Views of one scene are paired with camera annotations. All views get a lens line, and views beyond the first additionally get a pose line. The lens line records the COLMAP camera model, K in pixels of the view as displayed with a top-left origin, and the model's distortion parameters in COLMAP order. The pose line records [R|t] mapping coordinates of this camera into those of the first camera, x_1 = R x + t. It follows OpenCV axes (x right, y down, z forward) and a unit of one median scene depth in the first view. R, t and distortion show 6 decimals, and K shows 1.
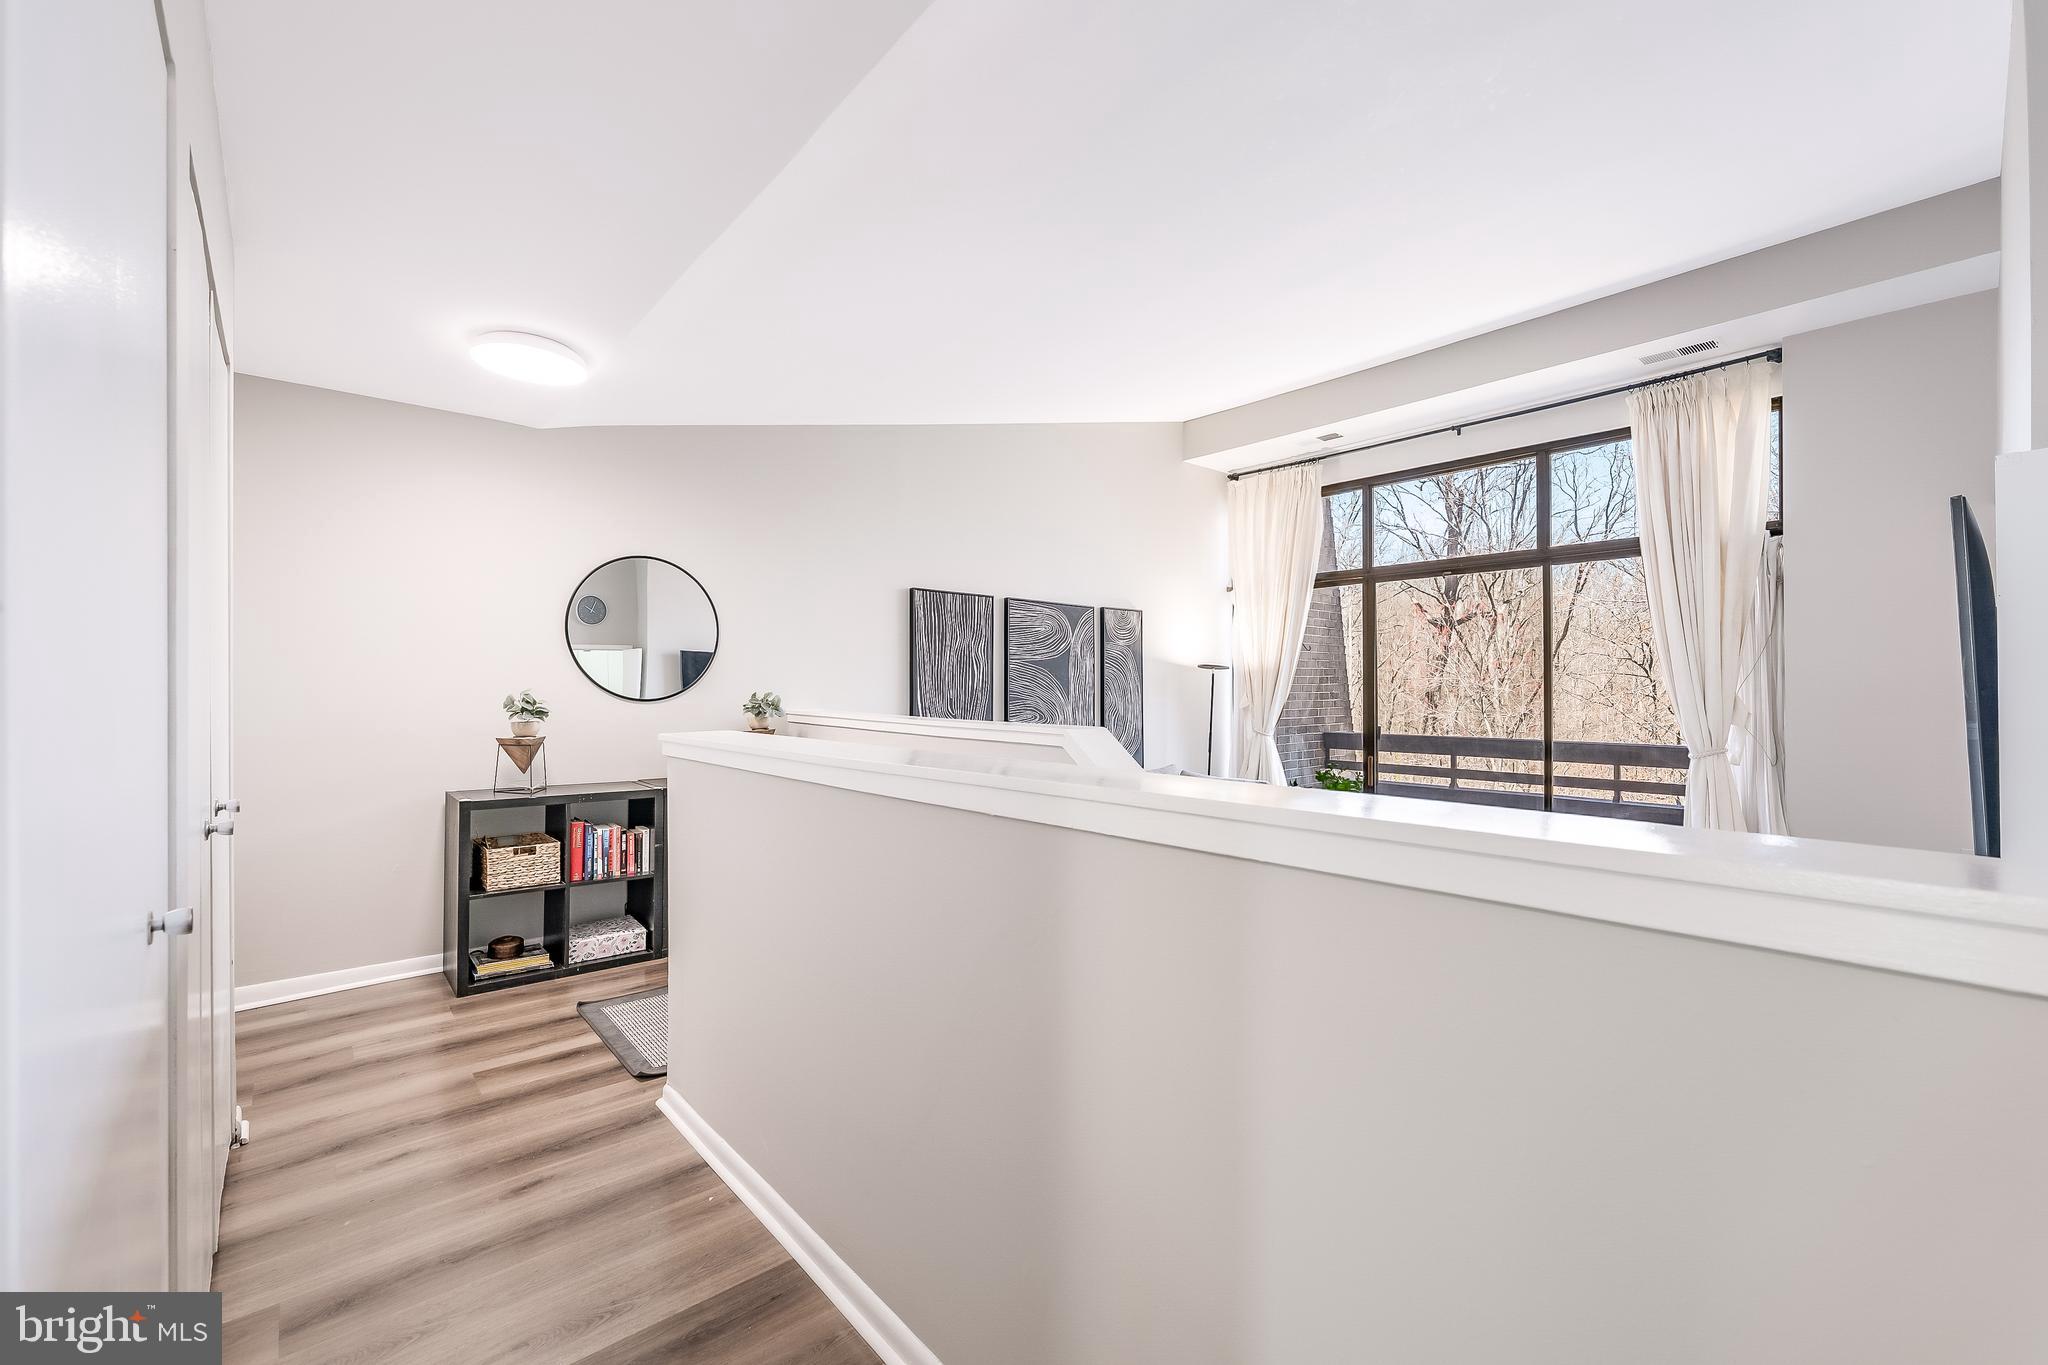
lens RADIAL K [[827.0, 0, 1025.3], [0, 827.0, 665.5], [0, 0, 1]] dist [-0.001755, -0.000174]
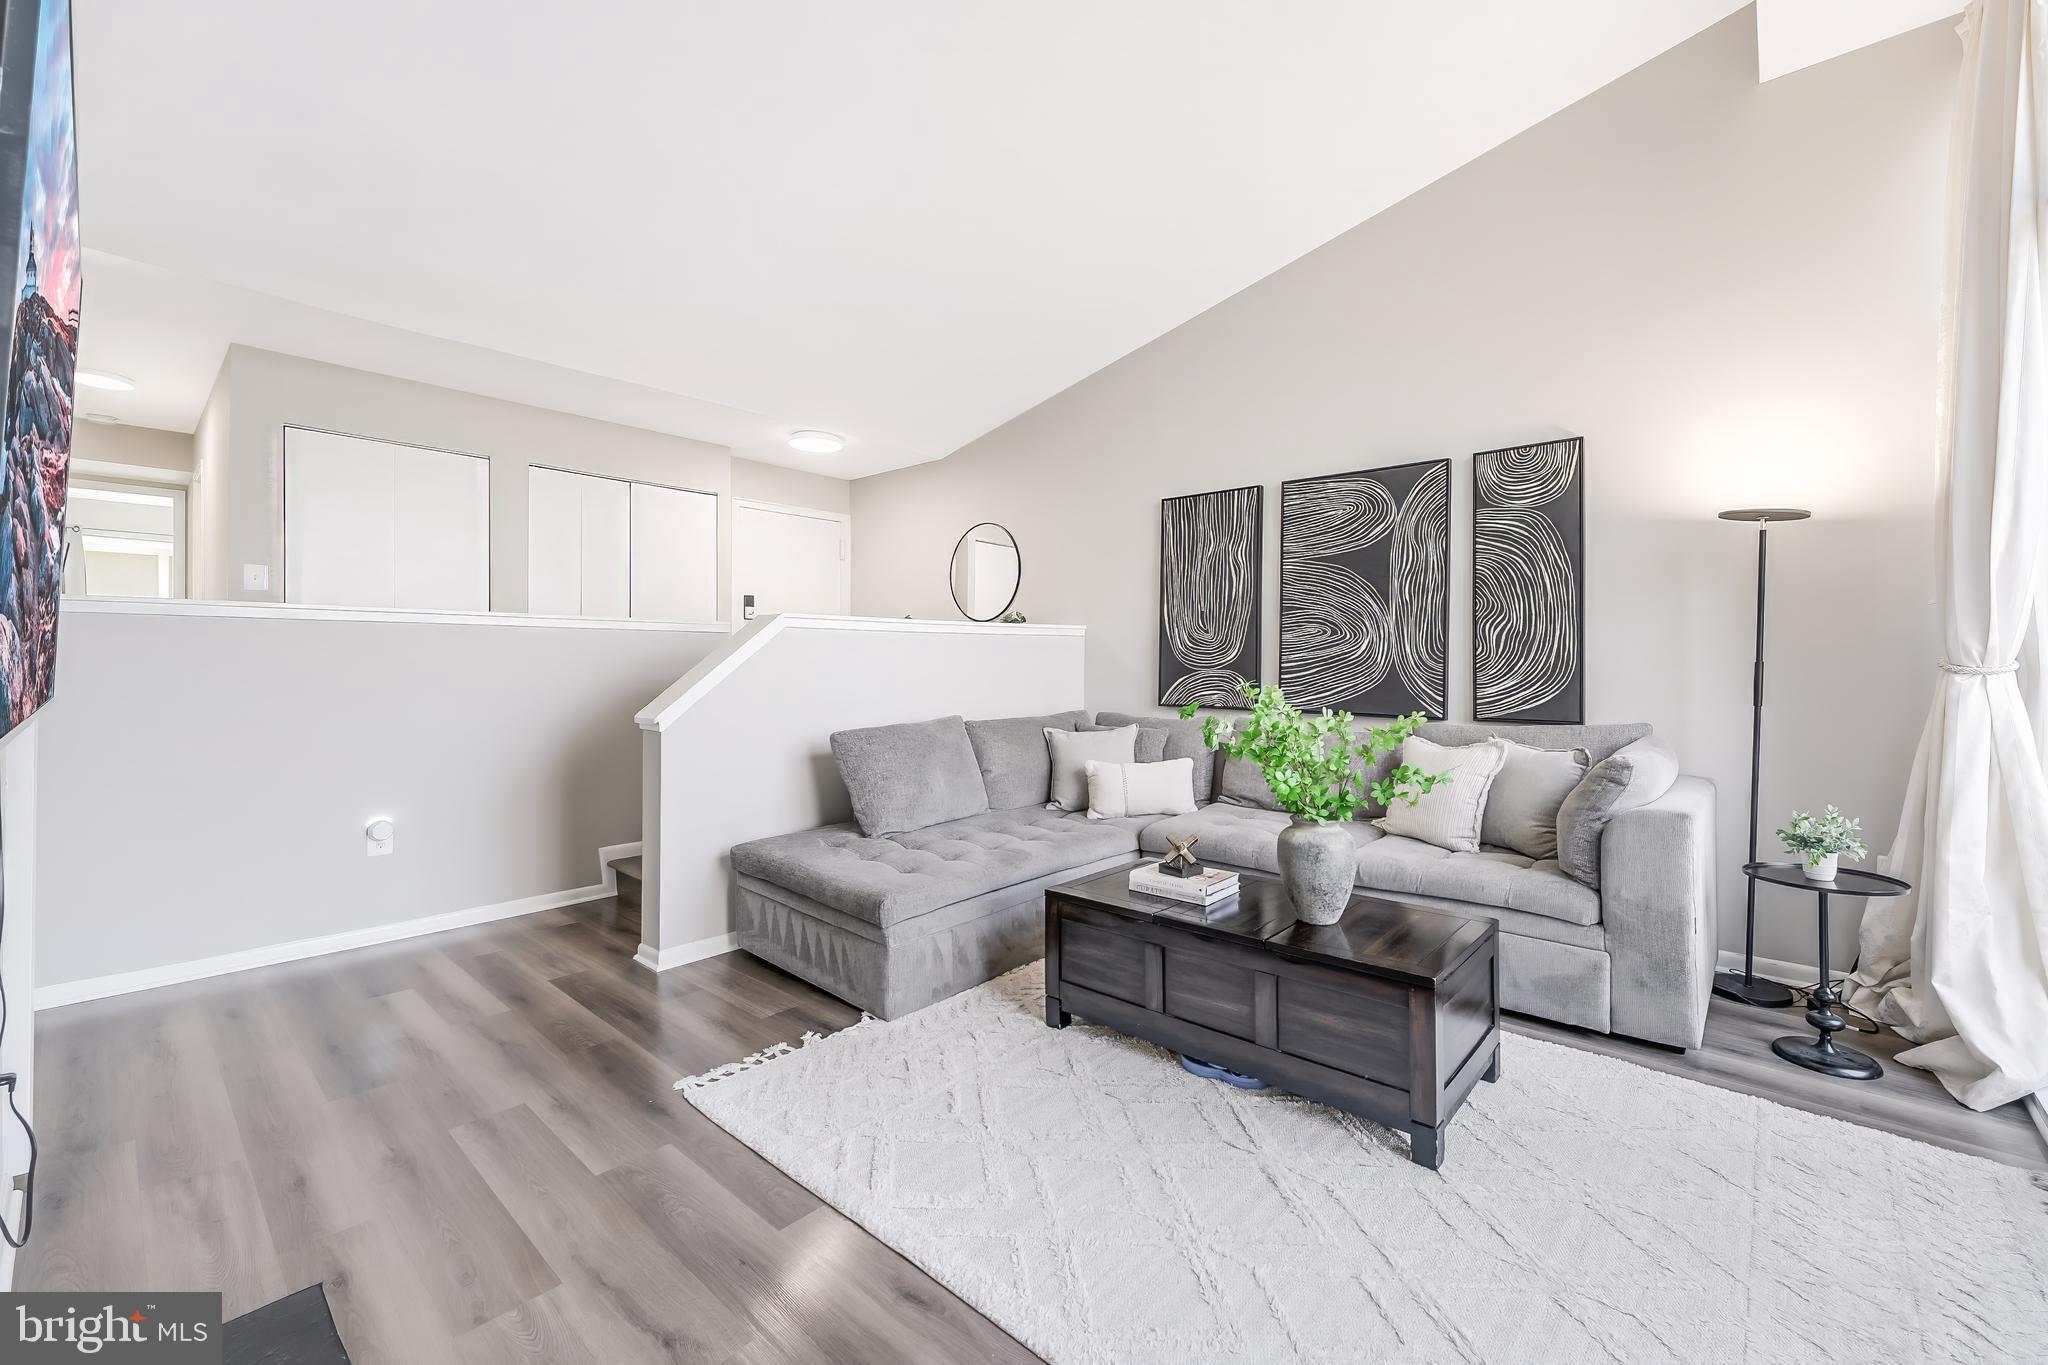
lens RADIAL K [[827.0, 0, 1025.3], [0, 827.0, 665.5], [0, 0, 1]] dist [-0.001755, -0.000174]
pose [[0.123790, 0.004962, -0.992296, 0.734413], [0.025789, 0.999634, 0.008216, 0.081236], [0.991973, -0.026607, 0.123616, 0.649105]]
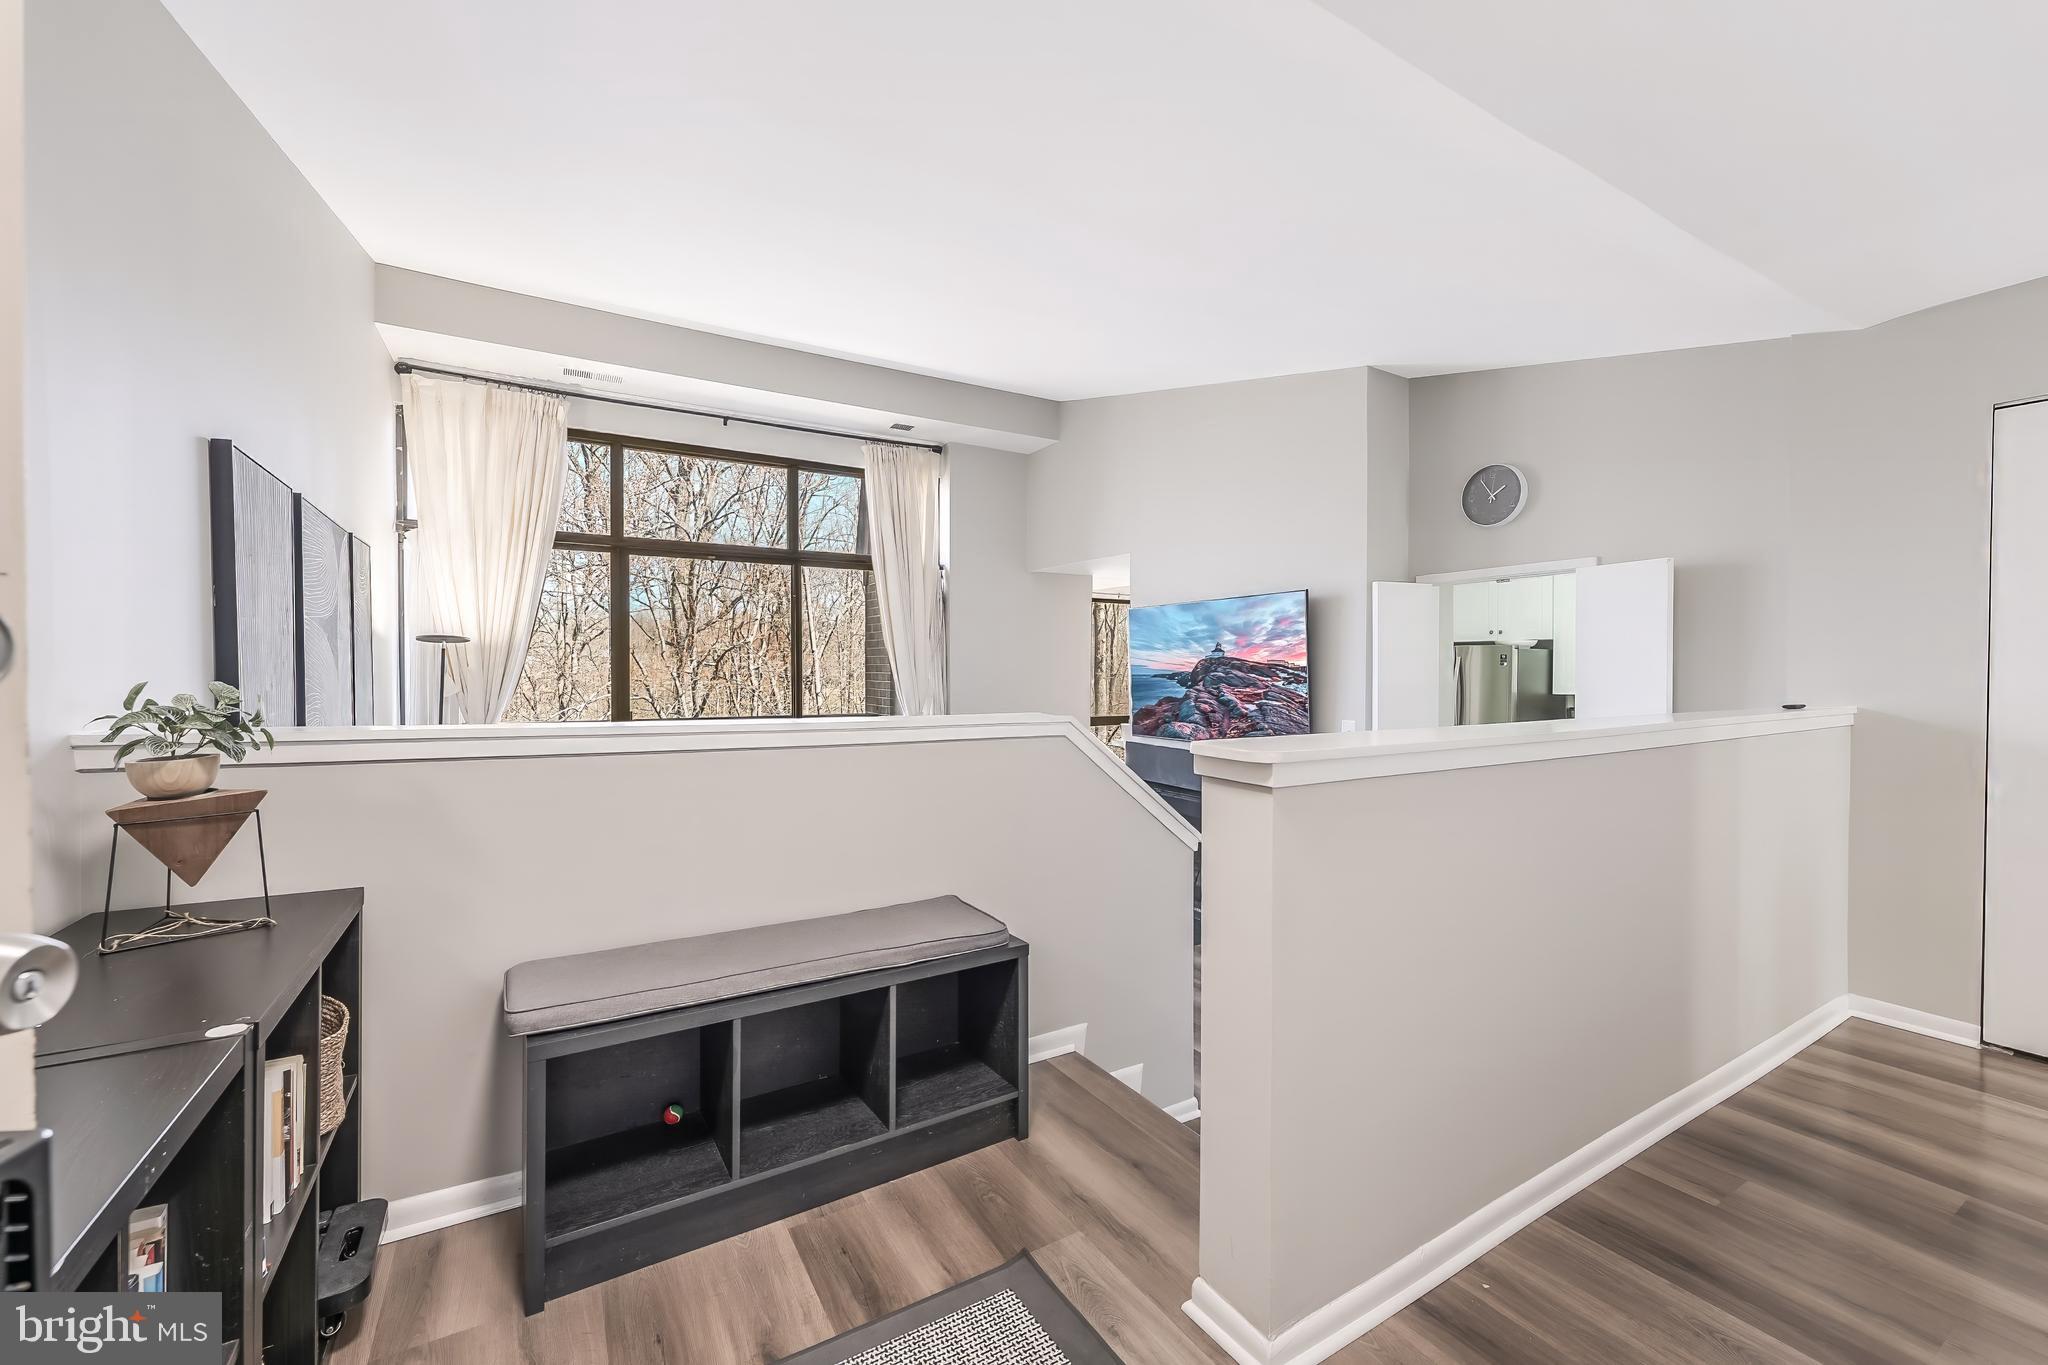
lens RADIAL K [[827.0, 0, 1025.3], [0, 827.0, 665.5], [0, 0, 1]] dist [-0.001755, -0.000174]
pose [[0.172185, 0.011051, 0.985003, -0.446040], [-0.024006, 0.999687, -0.007019, 0.019943], [-0.984772, -0.022437, 0.172397, 0.466898]]
